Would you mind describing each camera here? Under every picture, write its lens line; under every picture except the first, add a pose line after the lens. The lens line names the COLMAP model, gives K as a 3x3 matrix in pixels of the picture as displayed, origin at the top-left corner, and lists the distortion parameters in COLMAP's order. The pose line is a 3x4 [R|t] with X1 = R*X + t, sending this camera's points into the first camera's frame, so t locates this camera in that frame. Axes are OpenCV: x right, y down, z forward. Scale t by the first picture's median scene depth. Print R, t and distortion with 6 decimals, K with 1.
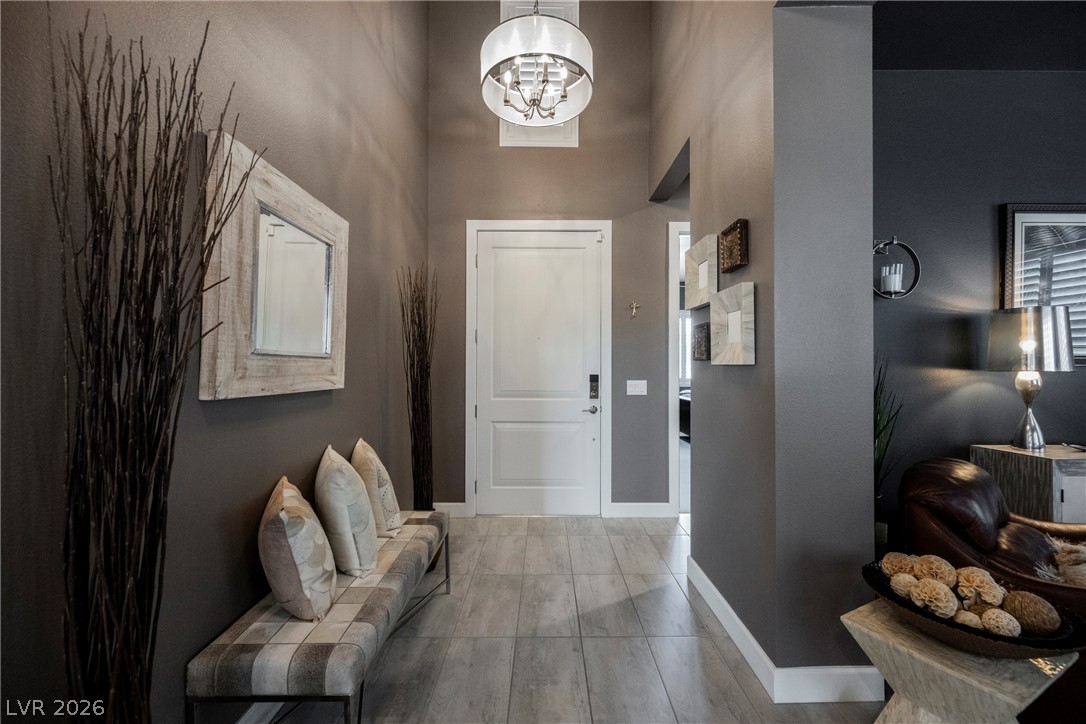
lens RADIAL K [[428.5, 0, 543.0], [0, 428.5, 362.0], [0, 0, 1]] dist [0.000439, -0.000019]
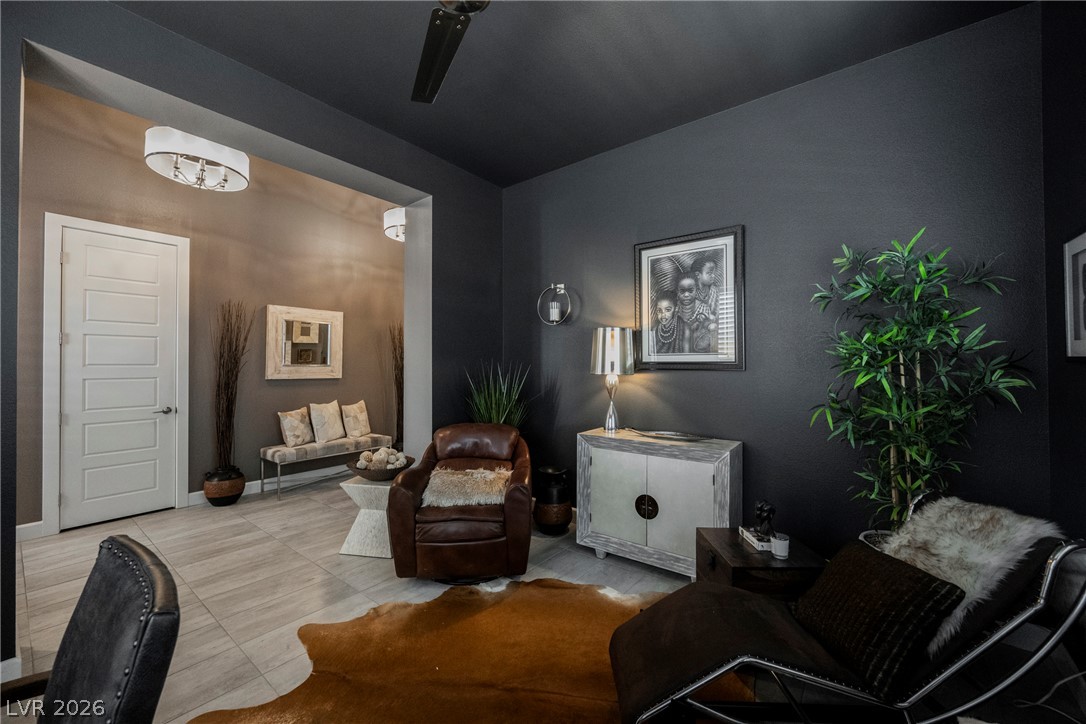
lens RADIAL K [[428.5, 0, 543.0], [0, 428.5, 362.0], [0, 0, 1]] dist [0.000439, -0.000019]
pose [[0.782104, -0.010558, -0.623059, 1.829633], [0.007300, 0.999943, -0.007781, -0.007400], [0.623105, 0.001537, 0.782136, -0.206563]]
